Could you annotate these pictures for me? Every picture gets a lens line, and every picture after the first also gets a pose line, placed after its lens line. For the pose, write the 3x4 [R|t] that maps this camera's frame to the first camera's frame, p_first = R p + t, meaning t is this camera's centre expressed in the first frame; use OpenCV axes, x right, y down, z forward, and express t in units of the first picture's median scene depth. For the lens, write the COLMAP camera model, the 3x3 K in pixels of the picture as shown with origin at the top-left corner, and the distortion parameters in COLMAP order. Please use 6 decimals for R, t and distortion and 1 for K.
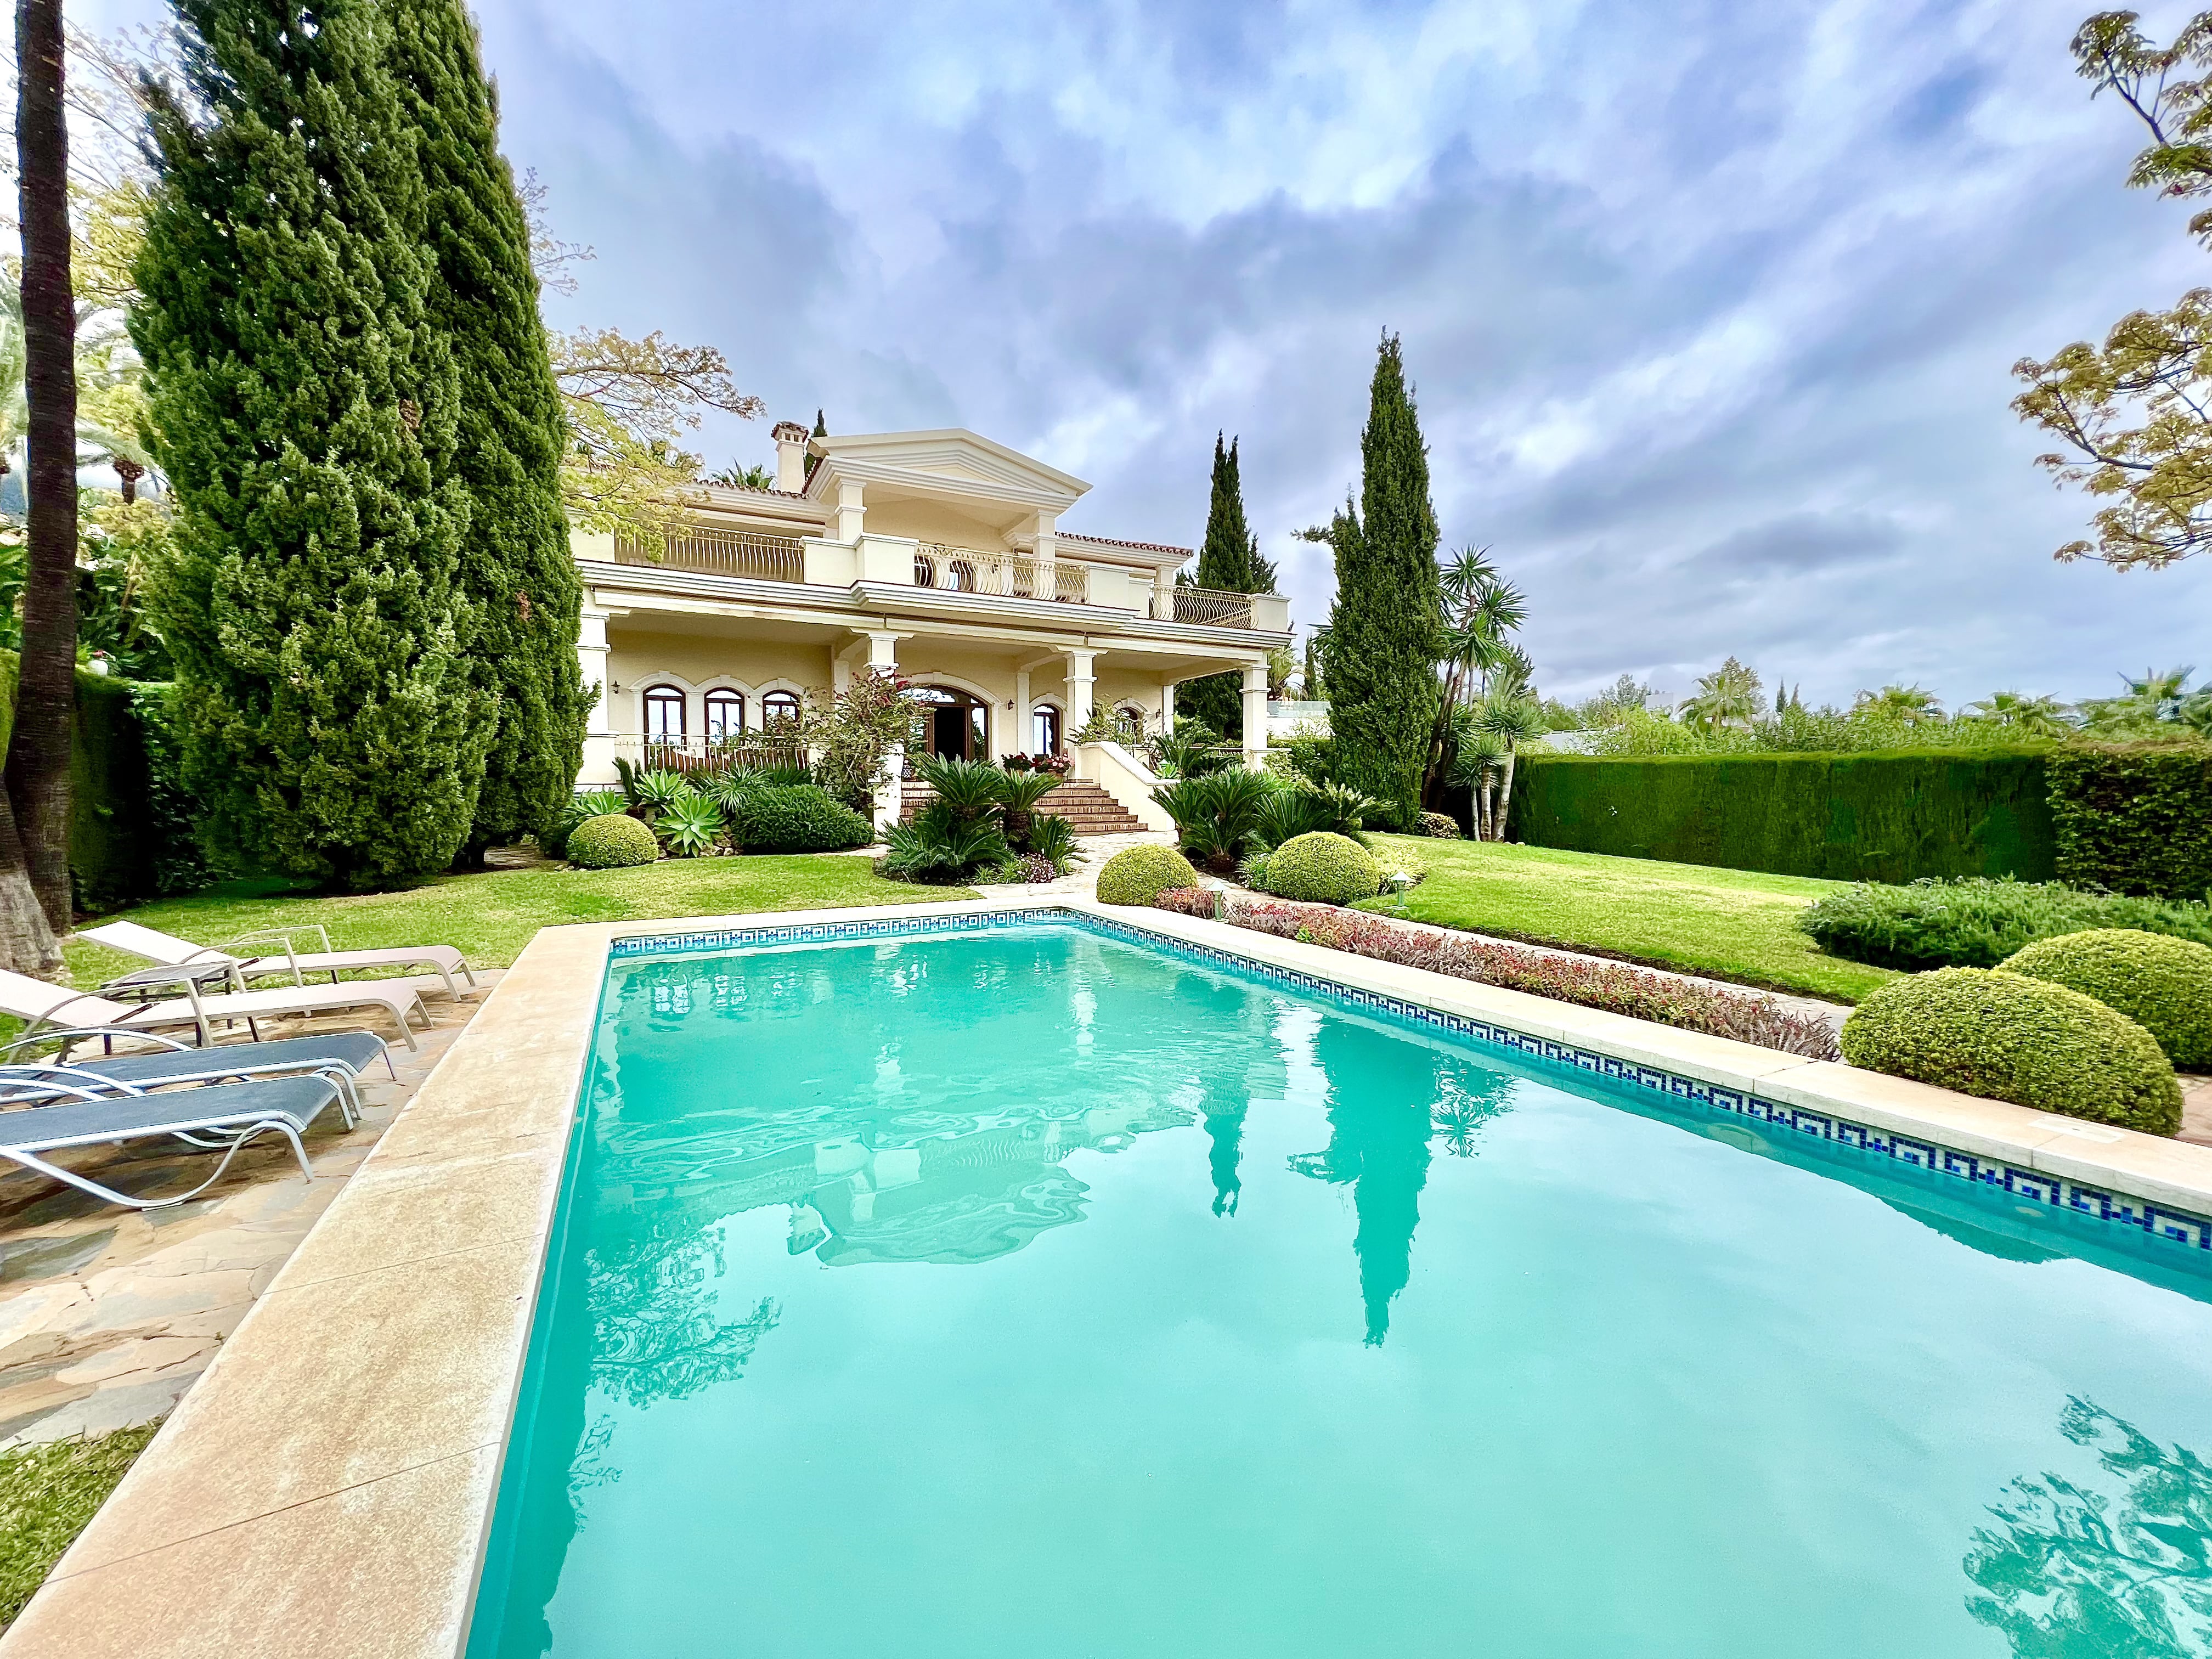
lens RADIAL K [[881.6, 0, 1108.4], [0, 881.6, 828.8], [0, 0, 1]] dist [0.000148, 0.000309]
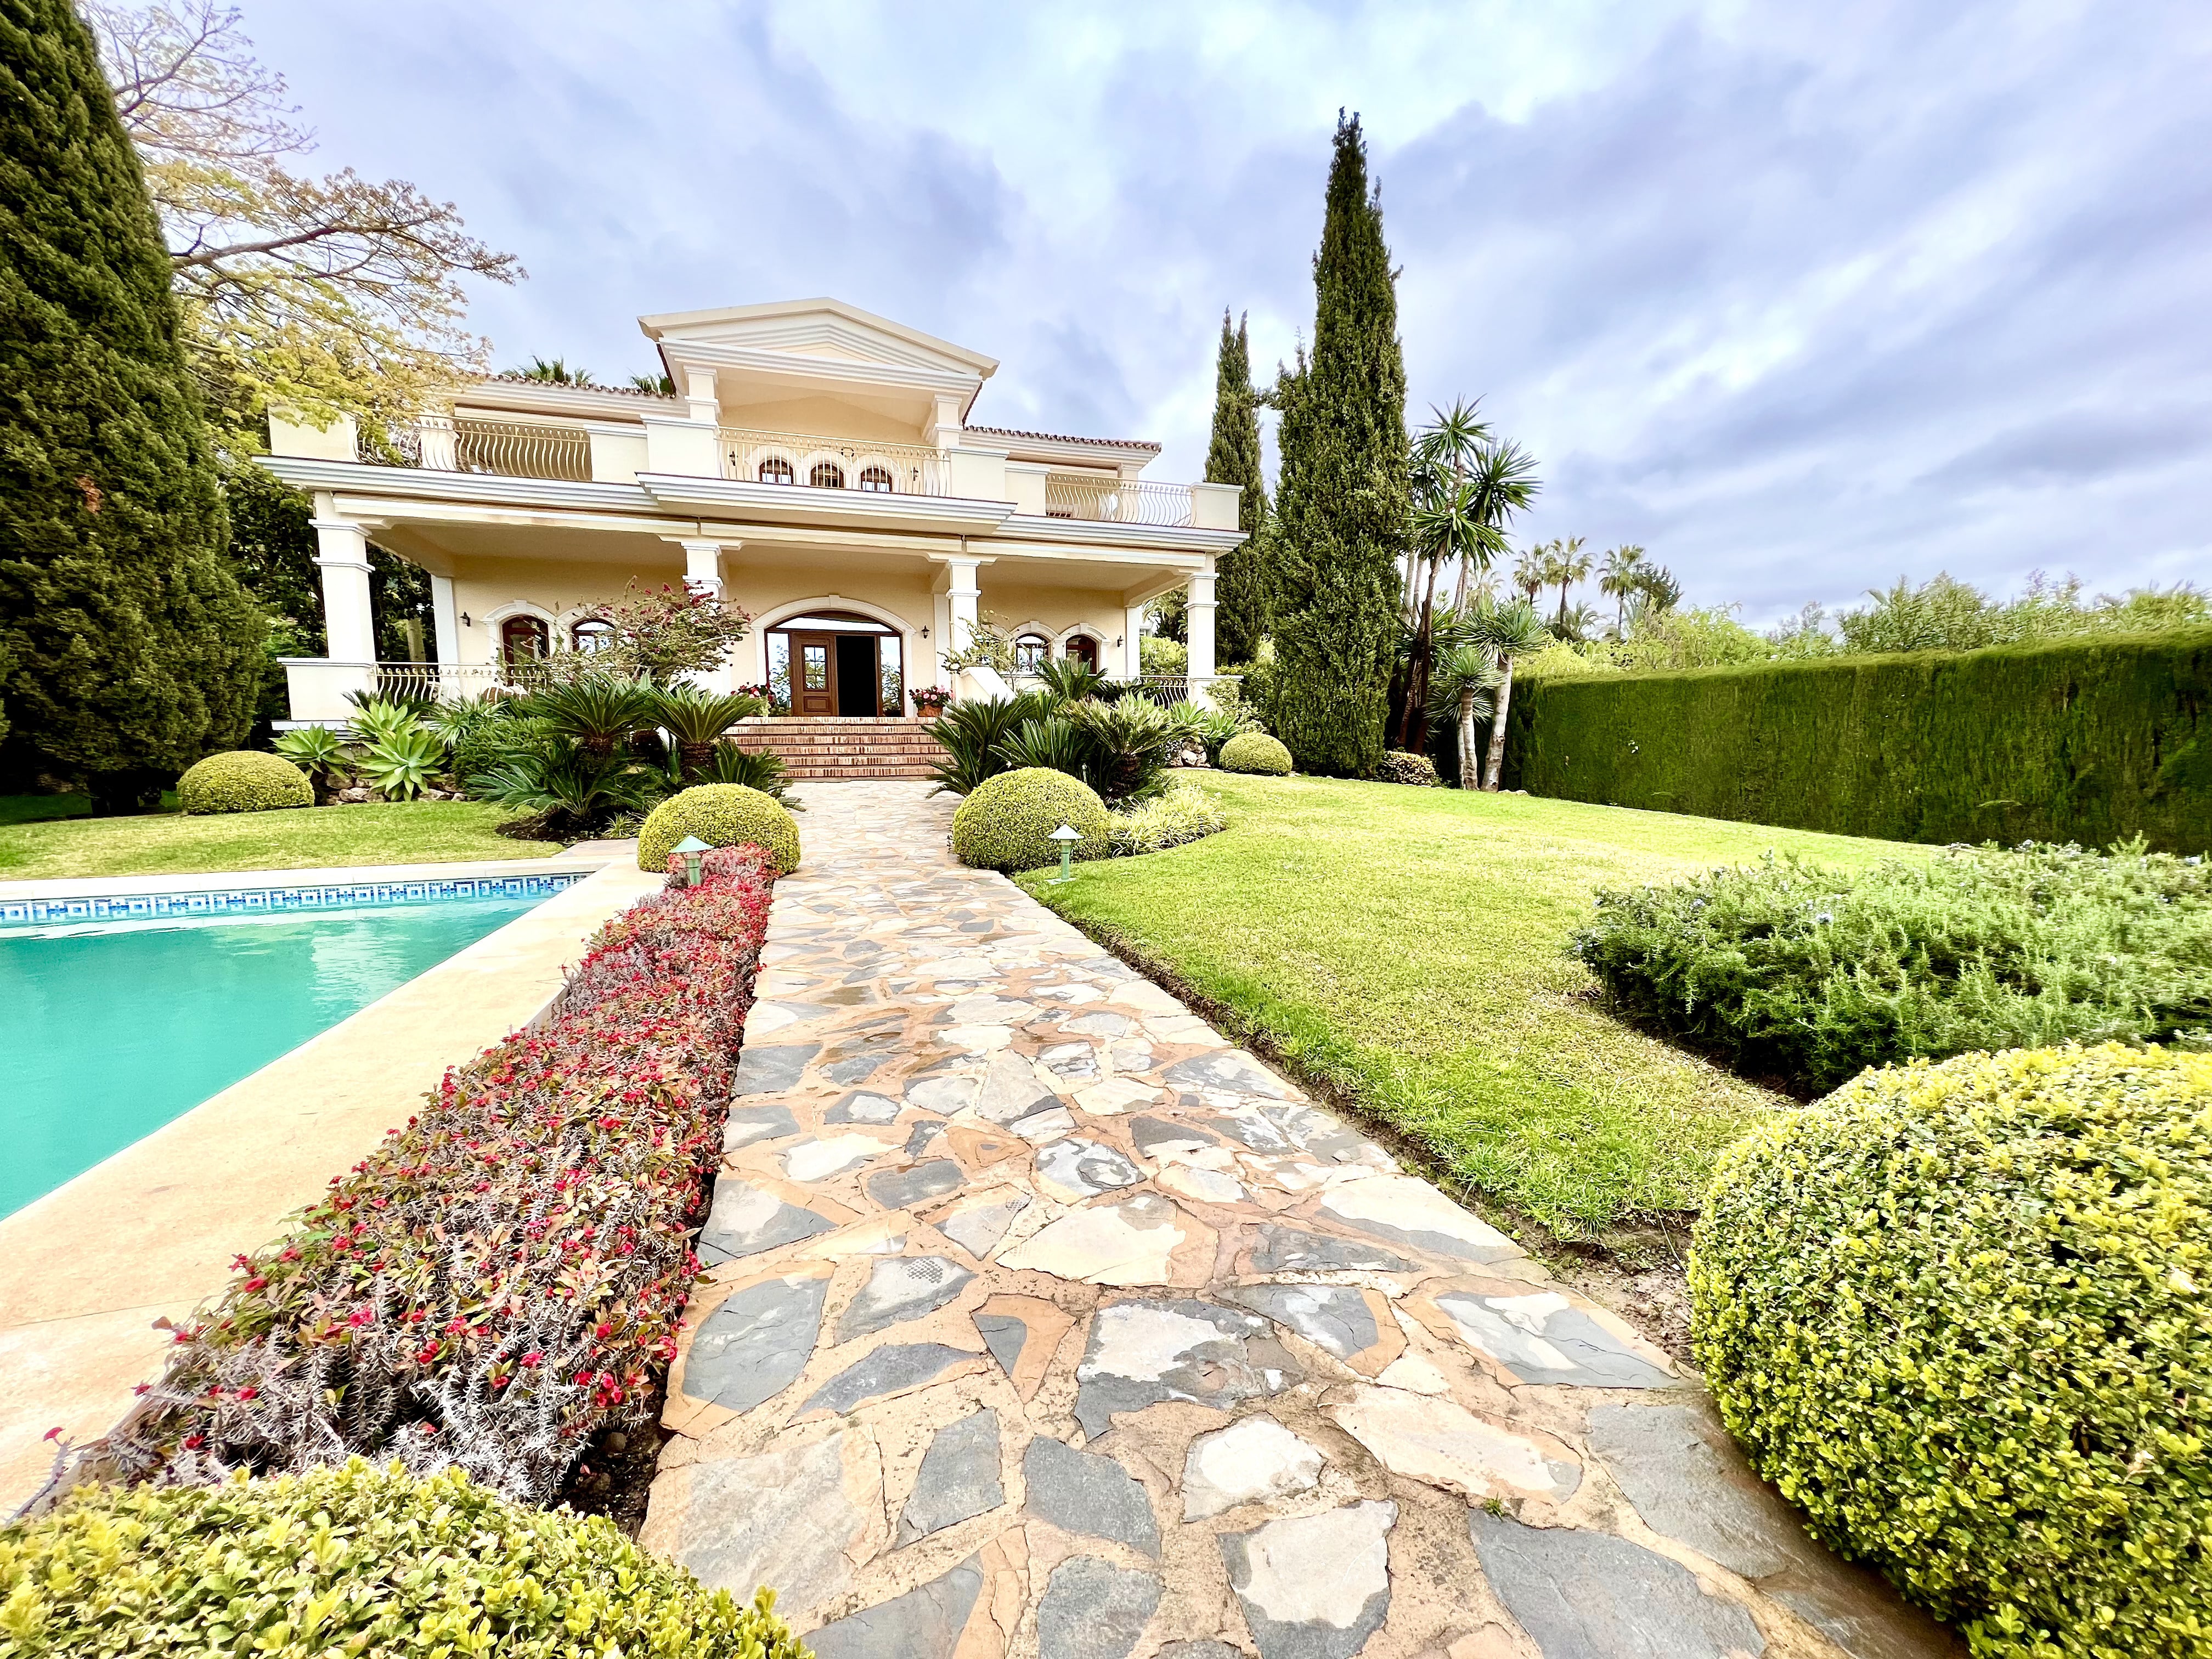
lens RADIAL K [[881.6, 0, 1104.1], [0, 881.6, 829.3], [0, 0, 1]] dist [0.000148, 0.000309]
pose [[0.987773, 0.007536, -0.155718, 0.237809], [0.000623, 0.998632, 0.052283, 0.009405], [0.155899, -0.051741, 0.986417, 0.191164]]
